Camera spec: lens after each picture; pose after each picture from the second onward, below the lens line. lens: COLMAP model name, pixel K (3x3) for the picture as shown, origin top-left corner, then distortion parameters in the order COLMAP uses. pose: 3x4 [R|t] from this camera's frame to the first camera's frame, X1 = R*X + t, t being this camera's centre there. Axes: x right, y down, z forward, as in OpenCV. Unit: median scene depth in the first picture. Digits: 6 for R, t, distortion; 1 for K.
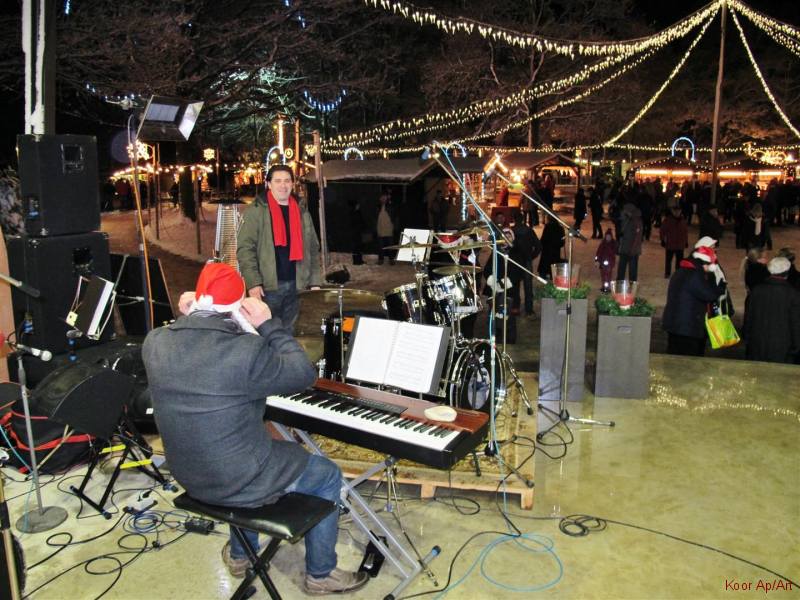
lens RADIAL K [[686.6, 0, 396.2], [0, 686.6, 300.9], [0, 0, 1]] dist [-0.119491, 0.063916]
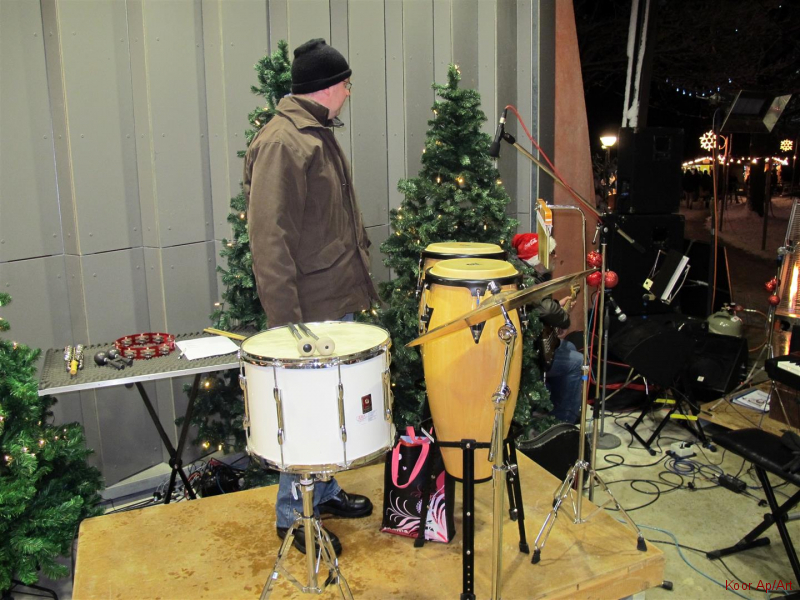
lens RADIAL K [[686.6, 0, 398.1], [0, 686.6, 294.1], [0, 0, 1]] dist [-0.119491, 0.063916]
pose [[0.708133, 0.128615, -0.694267, 0.025443], [-0.126077, 0.990500, 0.054899, 0.027179], [0.694732, 0.048655, 0.717621, -0.127435]]
